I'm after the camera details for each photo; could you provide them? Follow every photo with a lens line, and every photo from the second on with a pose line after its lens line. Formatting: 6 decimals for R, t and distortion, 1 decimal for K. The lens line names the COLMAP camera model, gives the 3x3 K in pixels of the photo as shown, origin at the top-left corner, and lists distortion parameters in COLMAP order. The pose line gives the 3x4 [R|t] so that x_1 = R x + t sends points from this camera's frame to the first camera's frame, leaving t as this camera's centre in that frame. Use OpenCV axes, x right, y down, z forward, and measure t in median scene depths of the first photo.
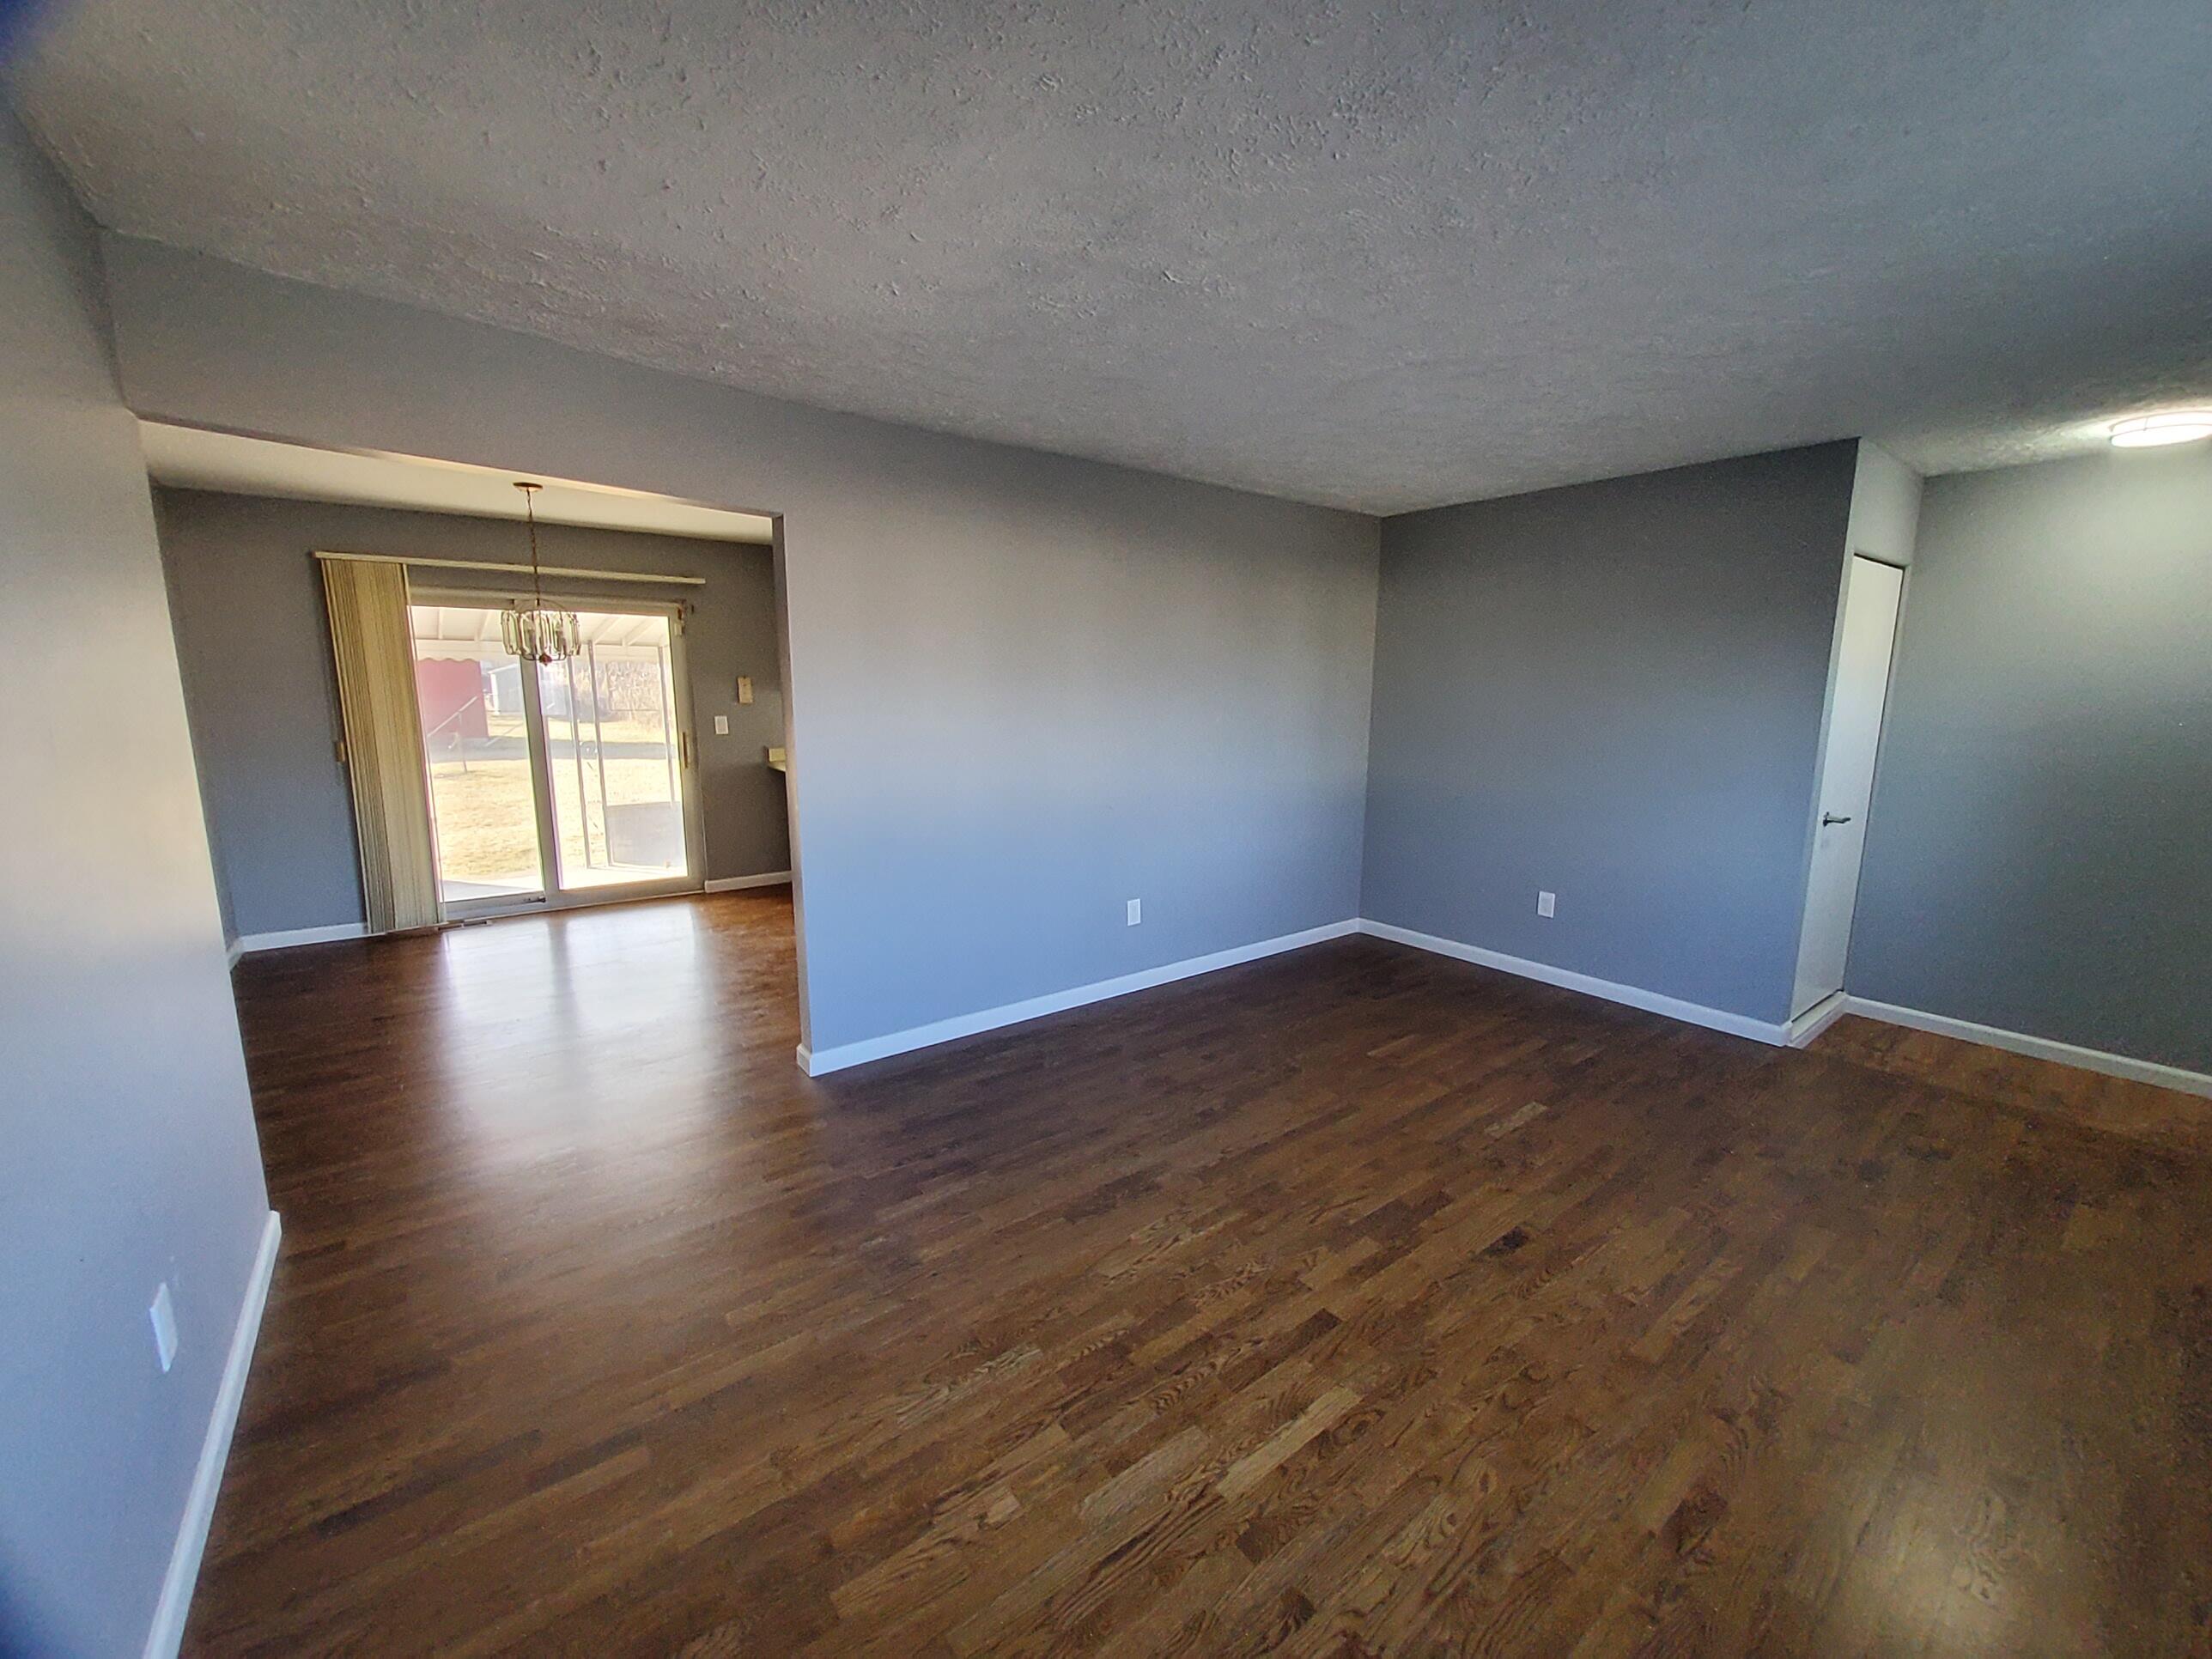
lens RADIAL K [[887.3, 0, 1112.8], [0, 887.3, 837.6], [0, 0, 1]] dist [-0.002781, -0.003904]
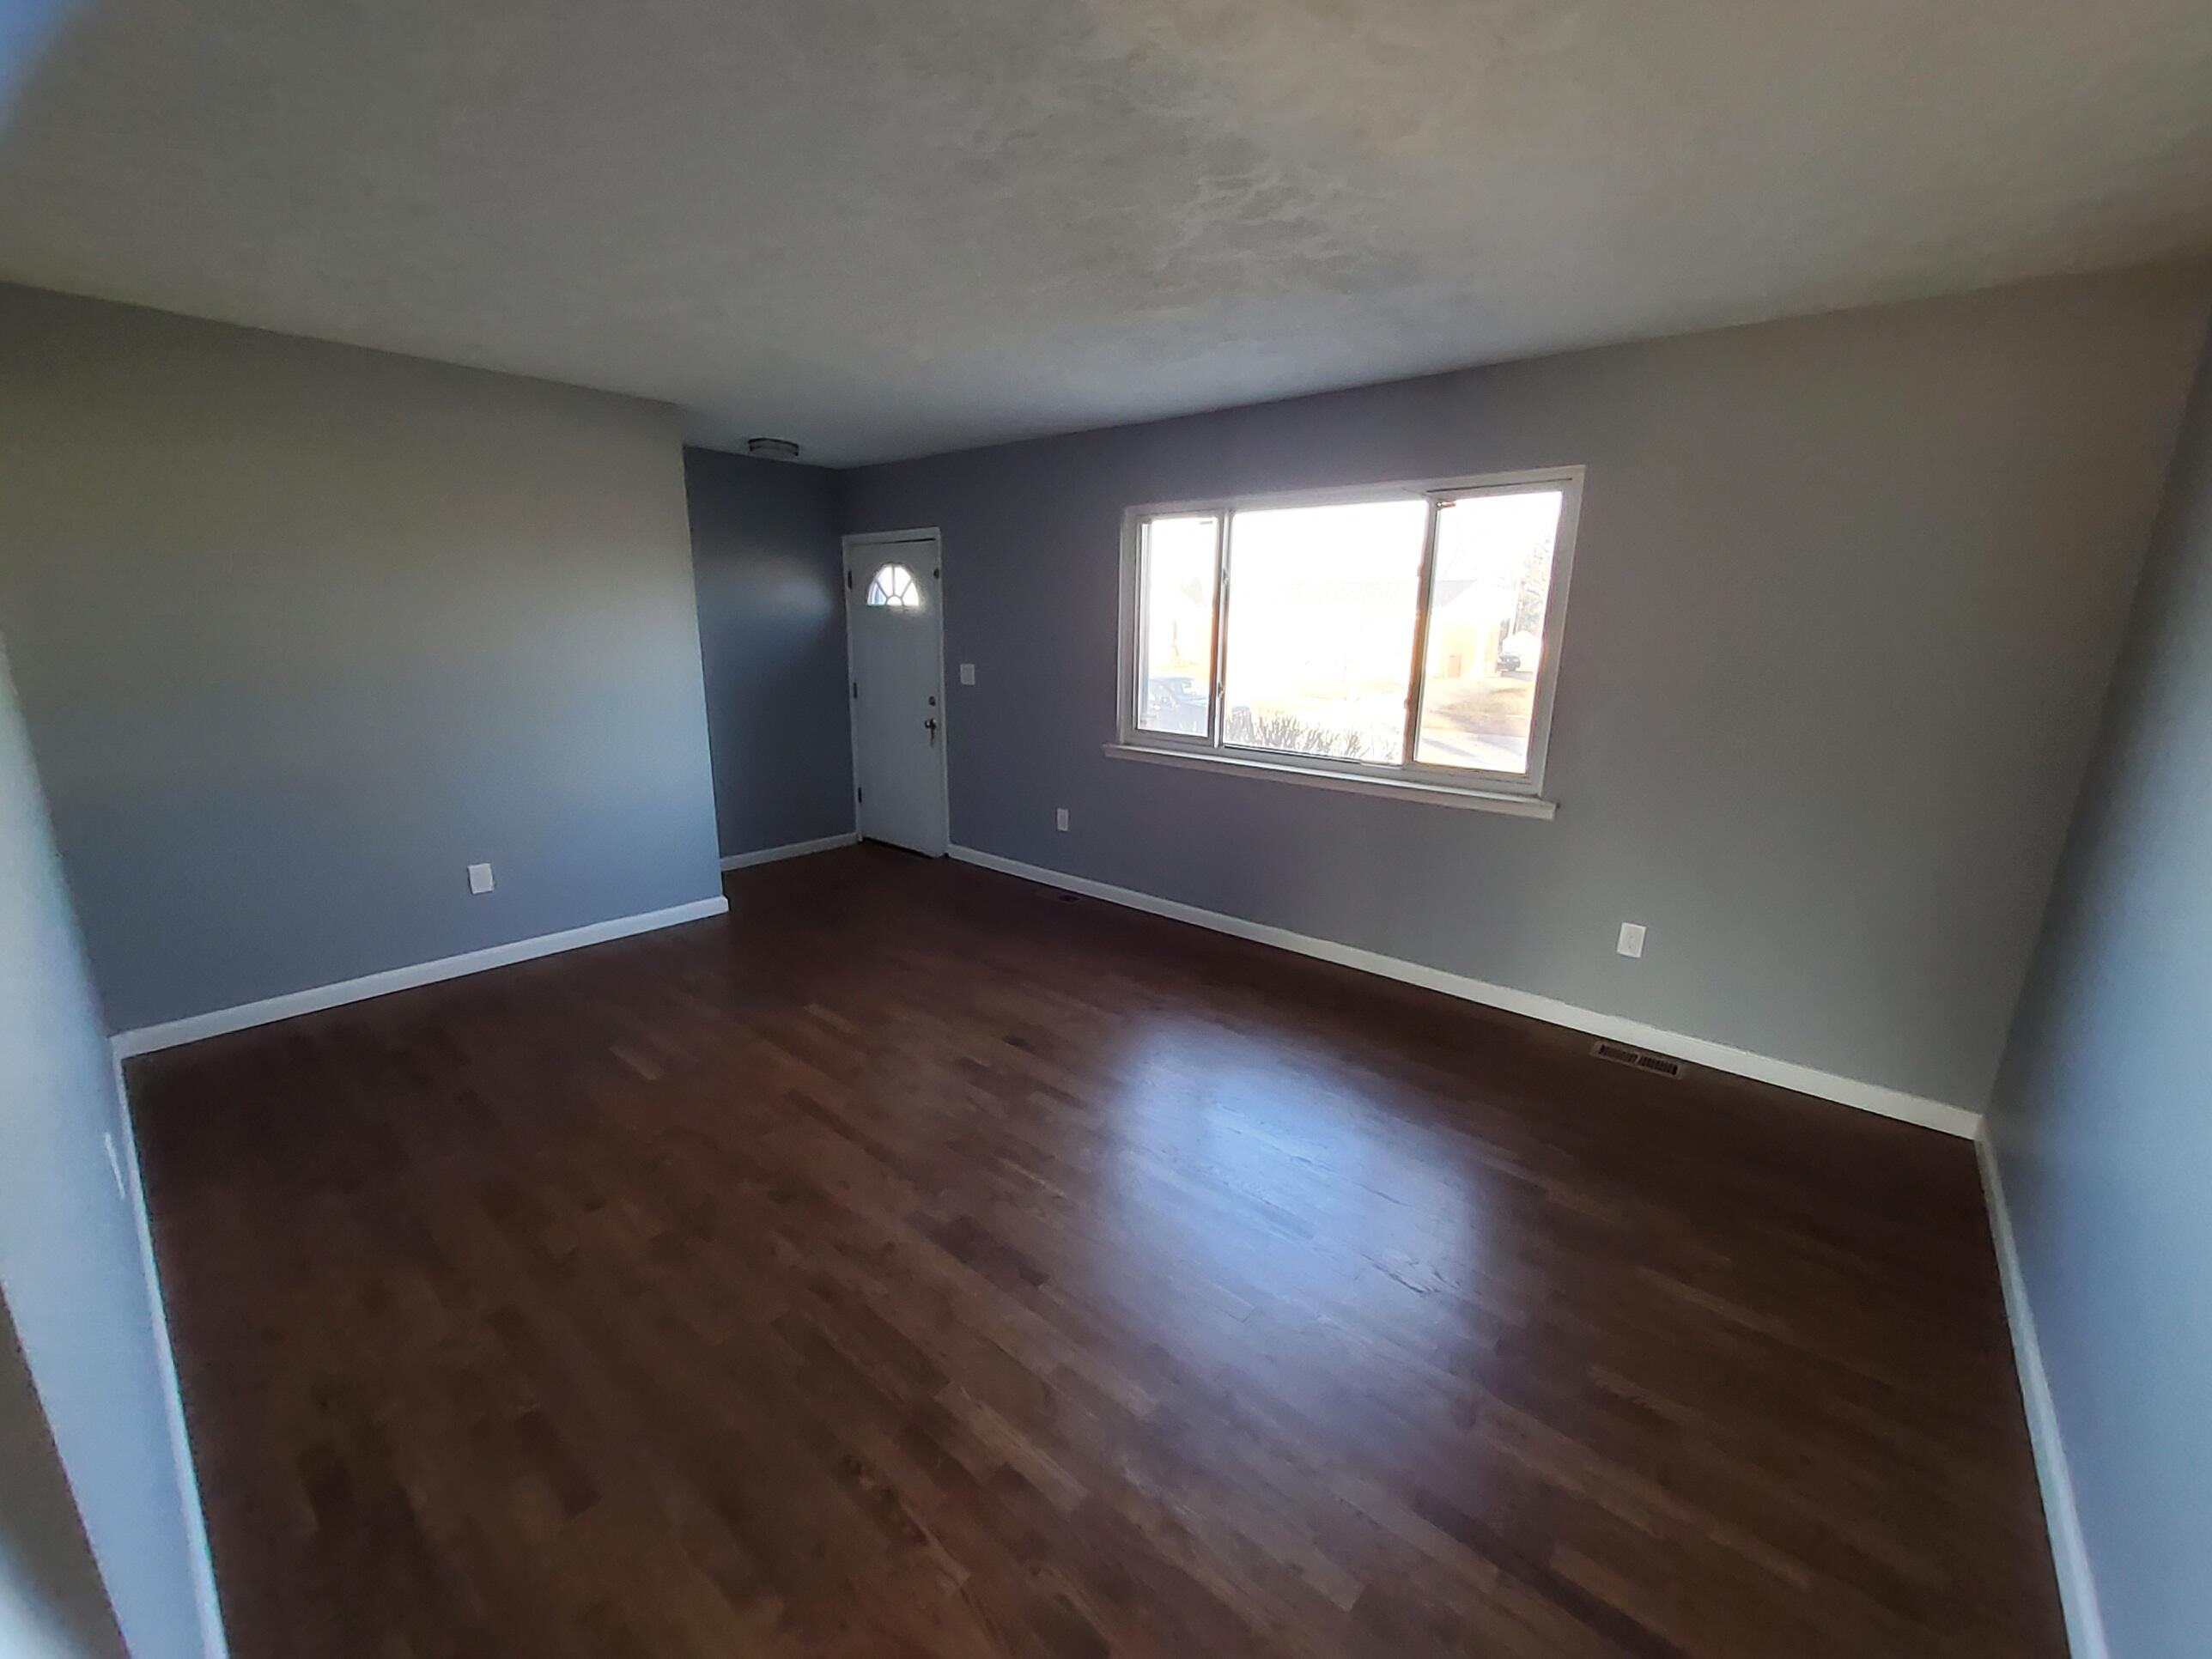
lens RADIAL K [[887.3, 0, 1107.4], [0, 887.3, 834.3], [0, 0, 1]] dist [-0.002781, -0.003904]
pose [[-0.214281, -0.247157, 0.944985, -0.609988], [0.148418, 0.947985, 0.281596, -0.161656], [-0.965430, 0.200593, -0.166452, 0.805498]]
